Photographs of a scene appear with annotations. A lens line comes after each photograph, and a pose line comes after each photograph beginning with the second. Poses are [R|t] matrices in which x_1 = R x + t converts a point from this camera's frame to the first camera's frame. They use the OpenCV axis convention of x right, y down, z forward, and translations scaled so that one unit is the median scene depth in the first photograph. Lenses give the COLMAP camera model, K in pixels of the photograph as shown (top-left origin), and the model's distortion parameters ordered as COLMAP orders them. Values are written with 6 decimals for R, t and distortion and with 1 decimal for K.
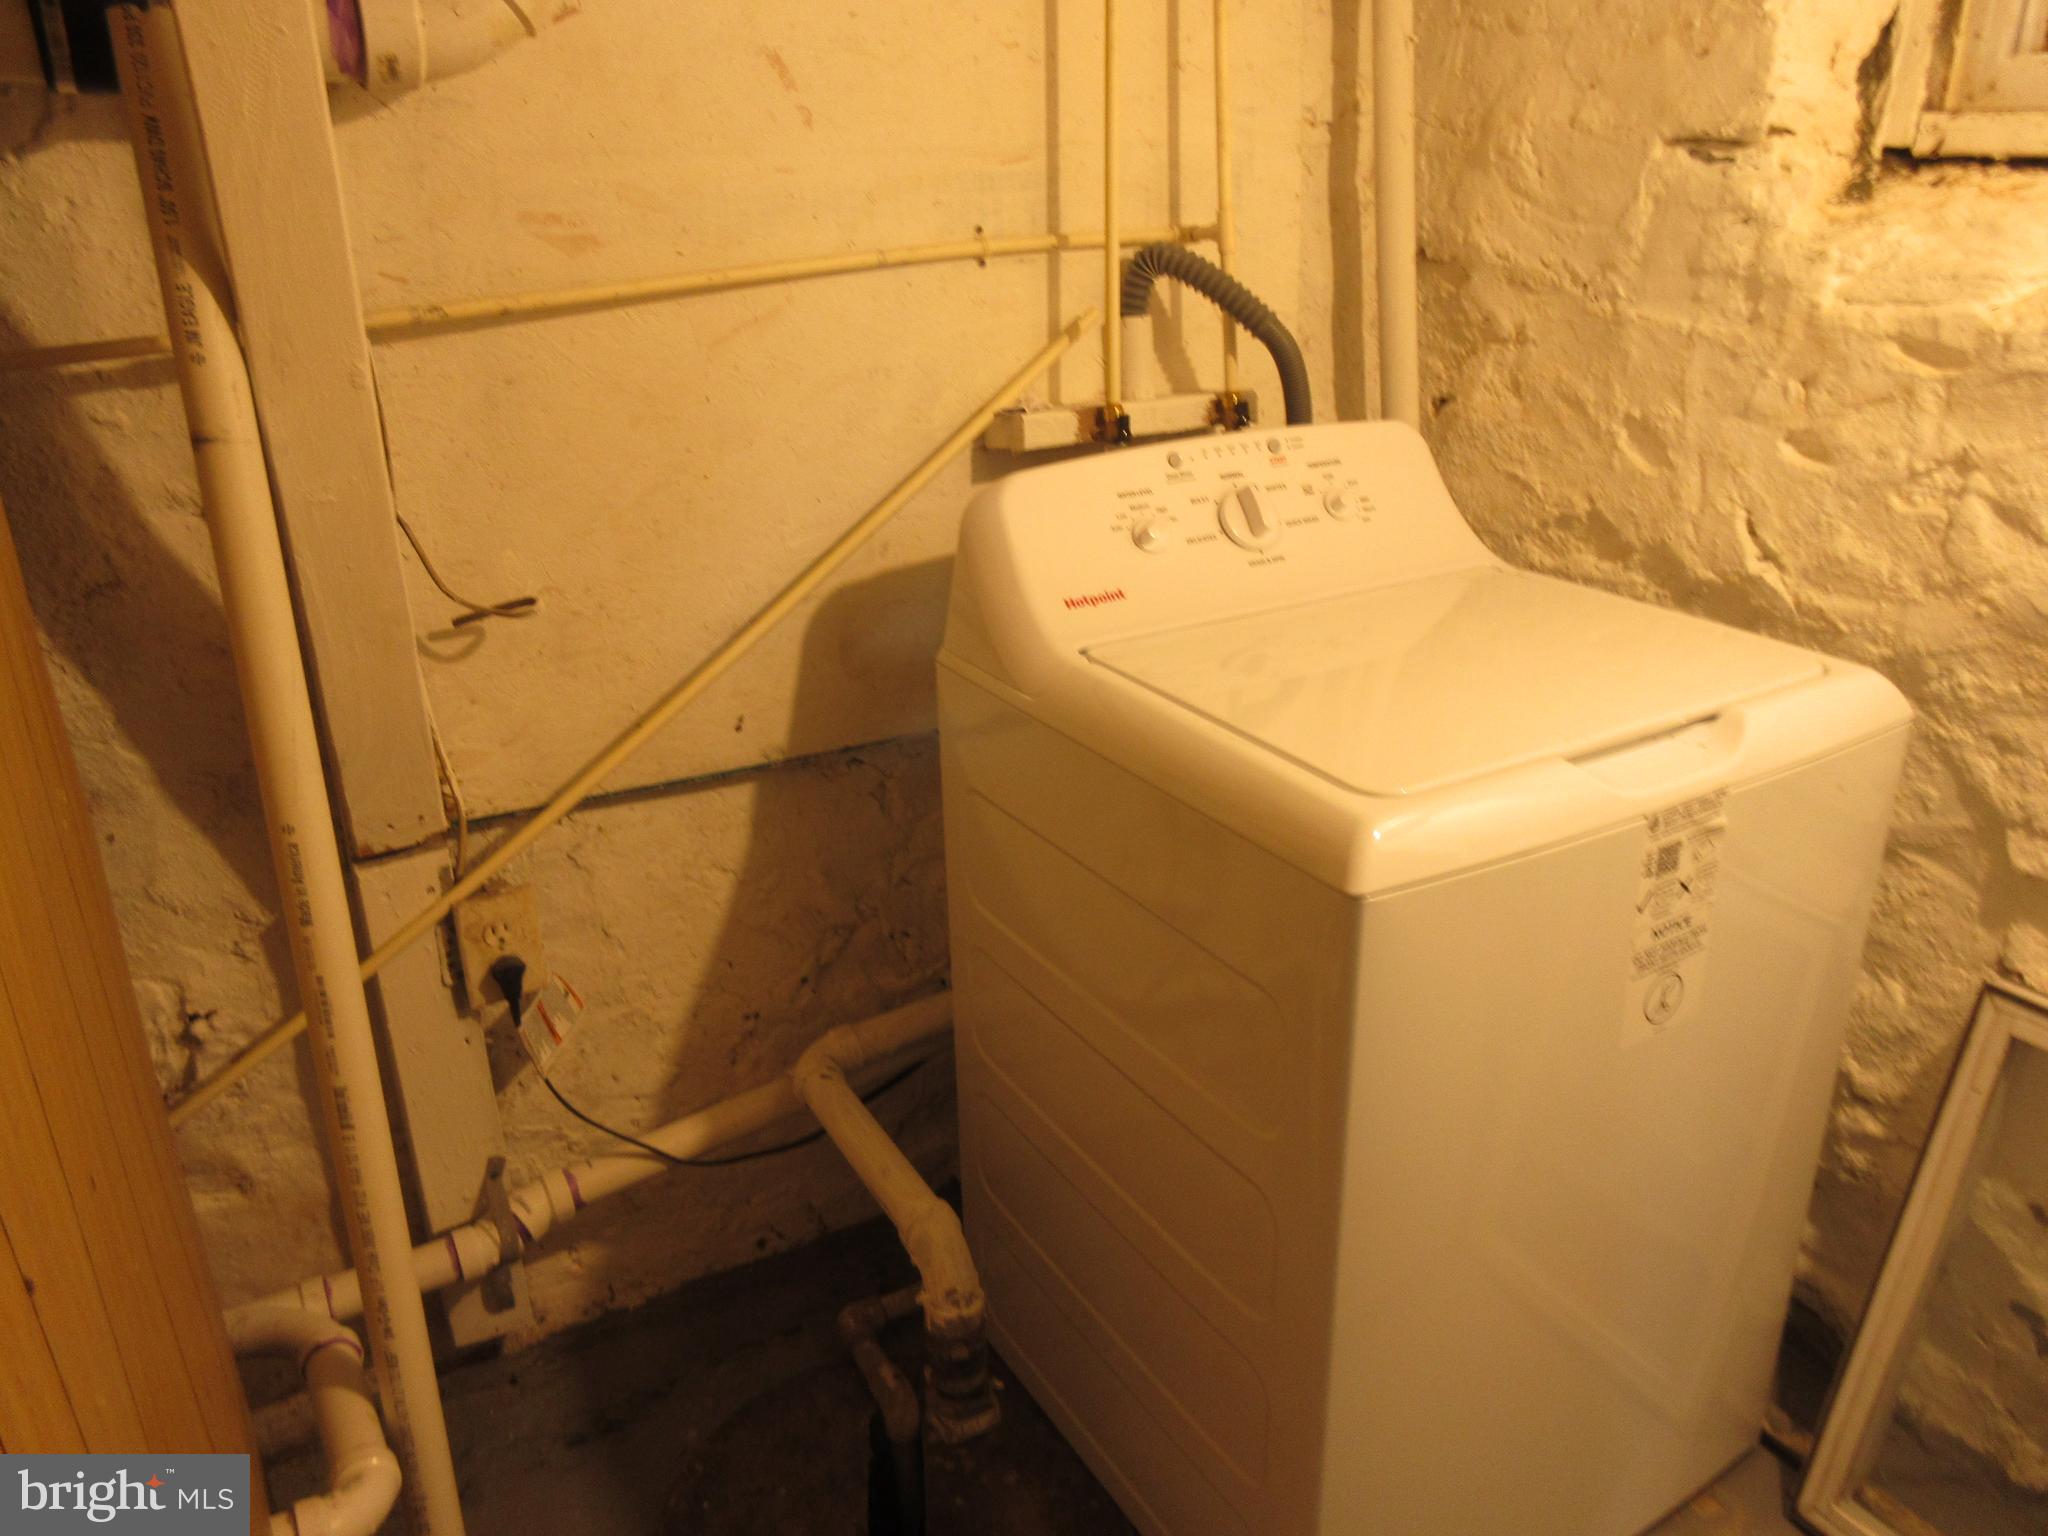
lens RADIAL K [[1572.0, 0, 1027.4], [0, 1572.0, 809.7], [0, 0, 1]] dist [0.010735, -0.005665]
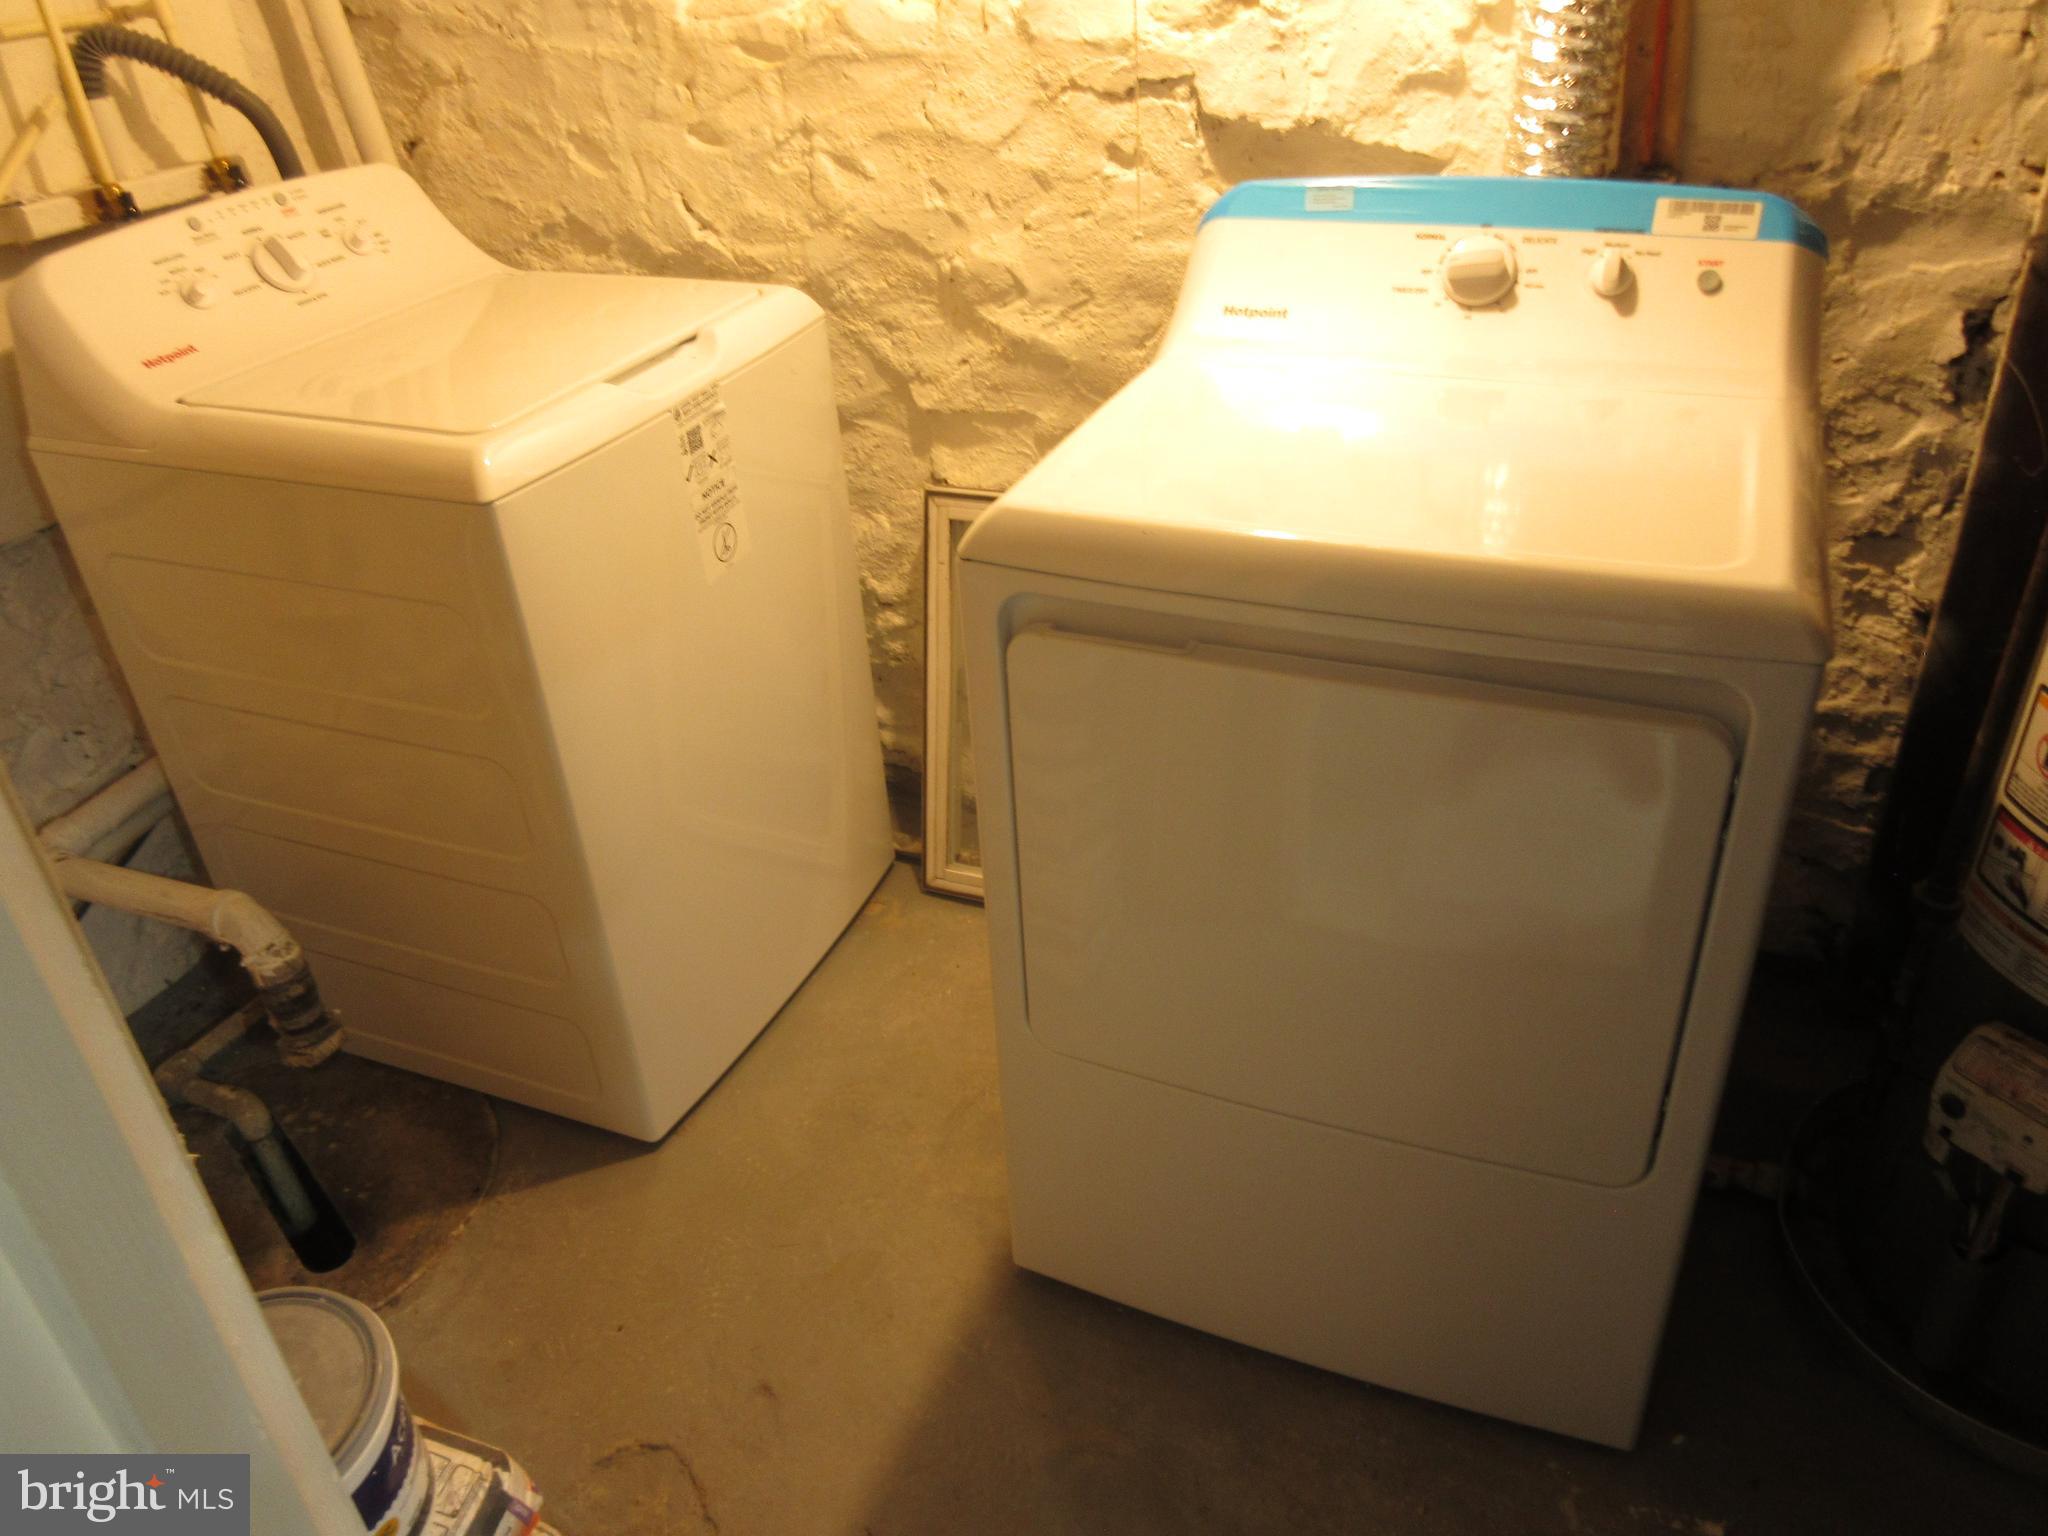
lens RADIAL K [[1530.0, 0, 1024.0], [0, 1530.0, 768.0], [0, 0, 1]] dist [0.004513, -0.009258]
pose [[0.808030, -0.335514, 0.484271, -0.086253], [0.272434, 0.941622, 0.197807, 0.086846], [-0.522367, -0.027902, 0.852264, -0.243220]]
